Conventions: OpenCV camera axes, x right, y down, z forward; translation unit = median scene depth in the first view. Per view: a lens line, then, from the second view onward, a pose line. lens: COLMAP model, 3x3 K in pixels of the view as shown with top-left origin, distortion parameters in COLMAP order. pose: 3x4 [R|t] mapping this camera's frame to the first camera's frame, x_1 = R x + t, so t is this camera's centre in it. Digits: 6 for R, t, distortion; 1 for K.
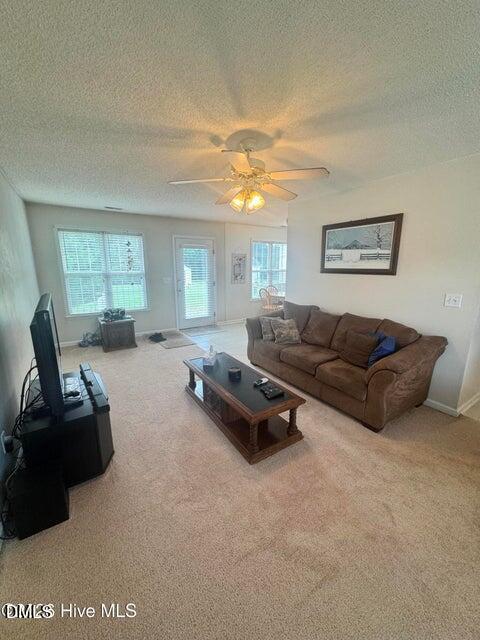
lens RADIAL K [[254.7, 0, 240.0], [0, 254.7, 320.0], [0, 0, 1]] dist [0.001560, 0.000014]
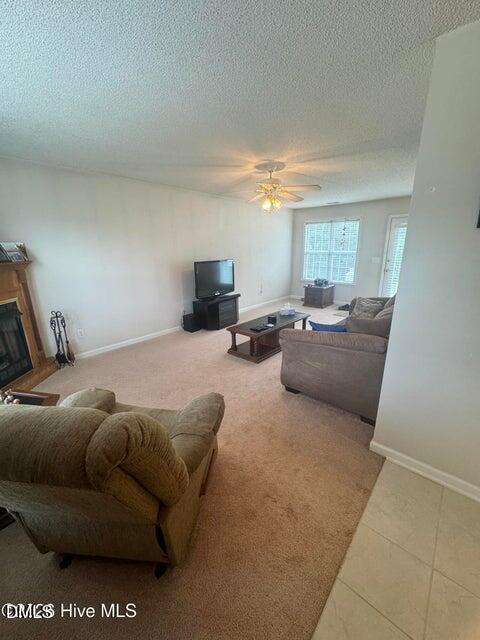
lens RADIAL K [[254.7, 0, 240.0], [0, 254.7, 320.0], [0, 0, 1]] dist [0.001560, 0.000014]
pose [[0.275862, 0.261401, -0.924970, 0.783597], [-0.198689, 0.957035, 0.211205, -0.034972], [0.940438, 0.125517, 0.315947, 0.199529]]
